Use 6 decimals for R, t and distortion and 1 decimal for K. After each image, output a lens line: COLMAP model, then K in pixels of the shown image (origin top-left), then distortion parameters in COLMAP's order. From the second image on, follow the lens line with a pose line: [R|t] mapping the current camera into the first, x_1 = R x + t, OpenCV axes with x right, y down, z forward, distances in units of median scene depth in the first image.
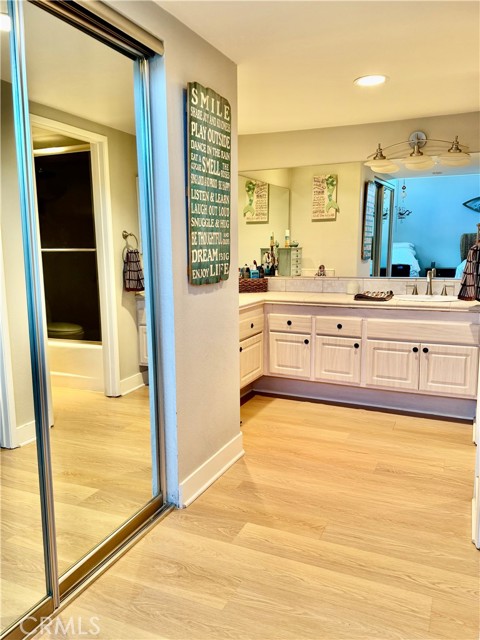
lens RADIAL K [[507.0, 0, 238.5], [0, 507.0, 316.8], [0, 0, 1]] dist [0.073850, -0.082569]
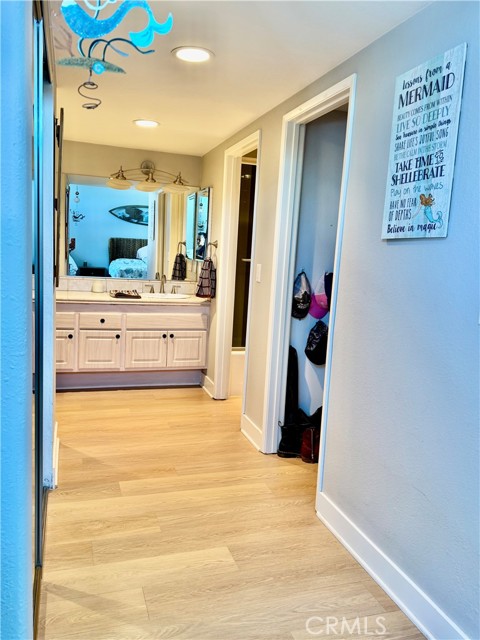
lens RADIAL K [[507.0, 0, 239.1], [0, 507.0, 318.2], [0, 0, 1]] dist [0.073850, -0.082569]
pose [[0.731374, -0.042329, 0.680661, -0.384063], [0.034377, 0.999091, 0.025193, -0.006080], [-0.681109, 0.004974, 0.732165, -0.059838]]
